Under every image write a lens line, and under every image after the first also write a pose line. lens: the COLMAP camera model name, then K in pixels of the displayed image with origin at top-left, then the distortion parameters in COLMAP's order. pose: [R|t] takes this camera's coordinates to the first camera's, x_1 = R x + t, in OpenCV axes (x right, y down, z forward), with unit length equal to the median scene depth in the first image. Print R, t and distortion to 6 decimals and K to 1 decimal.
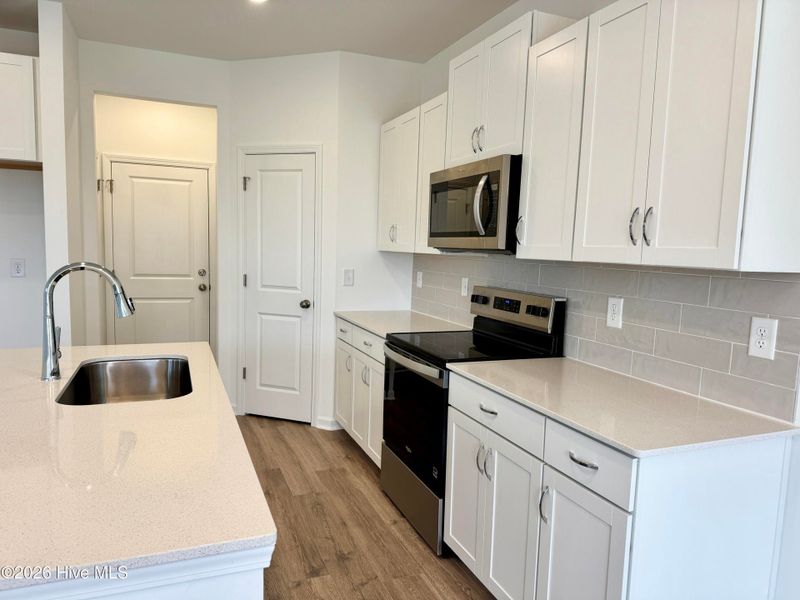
lens RADIAL K [[560.2, 0, 398.8], [0, 560.2, 303.6], [0, 0, 1]] dist [0.105560, -0.124476]
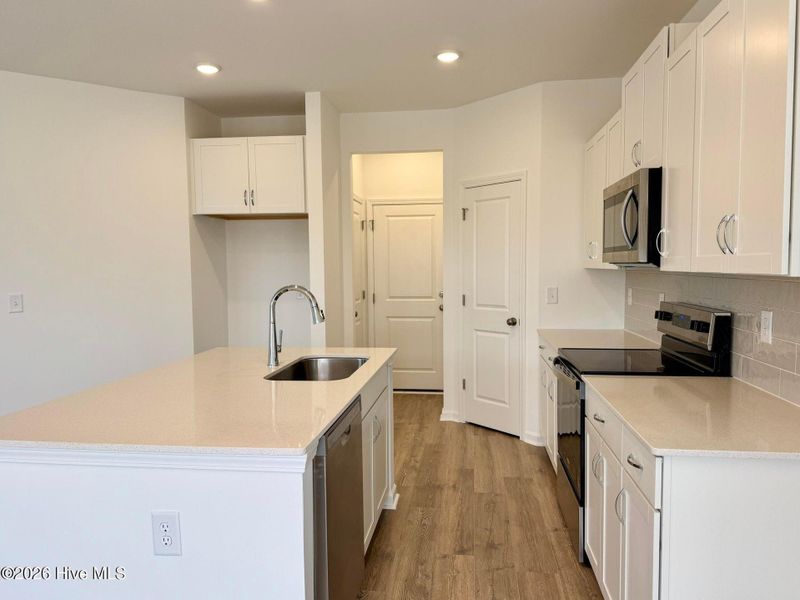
lens RADIAL K [[587.1, 0, 399.0], [0, 587.1, 301.6], [0, 0, 1]] dist [0.145404, -0.229248]
pose [[0.871109, -0.009428, -0.491000, 0.248623], [-0.013510, 0.998977, -0.043151, 0.018042], [0.490904, 0.044223, 0.870091, -0.095538]]
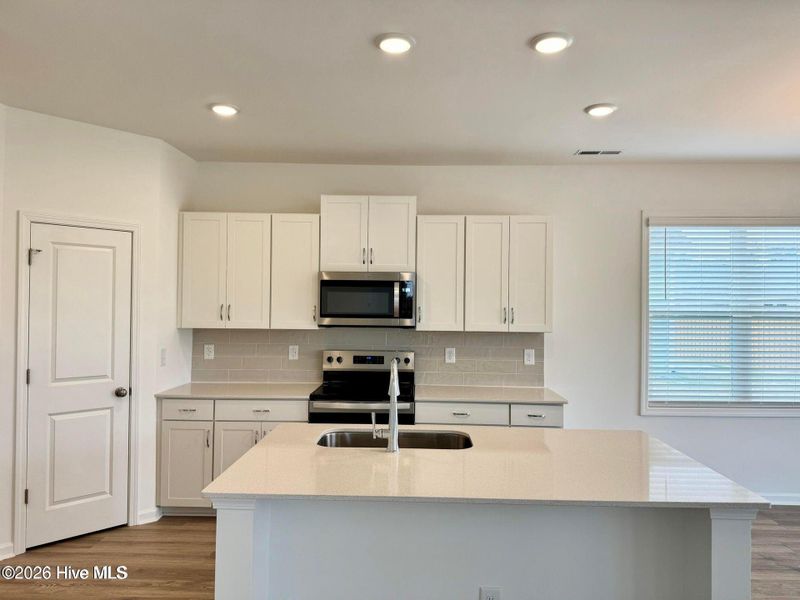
lens RADIAL K [[560.2, 0, 398.8], [0, 560.2, 303.6], [0, 0, 1]] dist [0.105560, -0.124476]
pose [[0.410326, -0.025482, 0.911583, -1.057562], [0.097090, 0.995149, -0.015884, -0.107973], [-0.906756, 0.095024, 0.410809, 0.256797]]
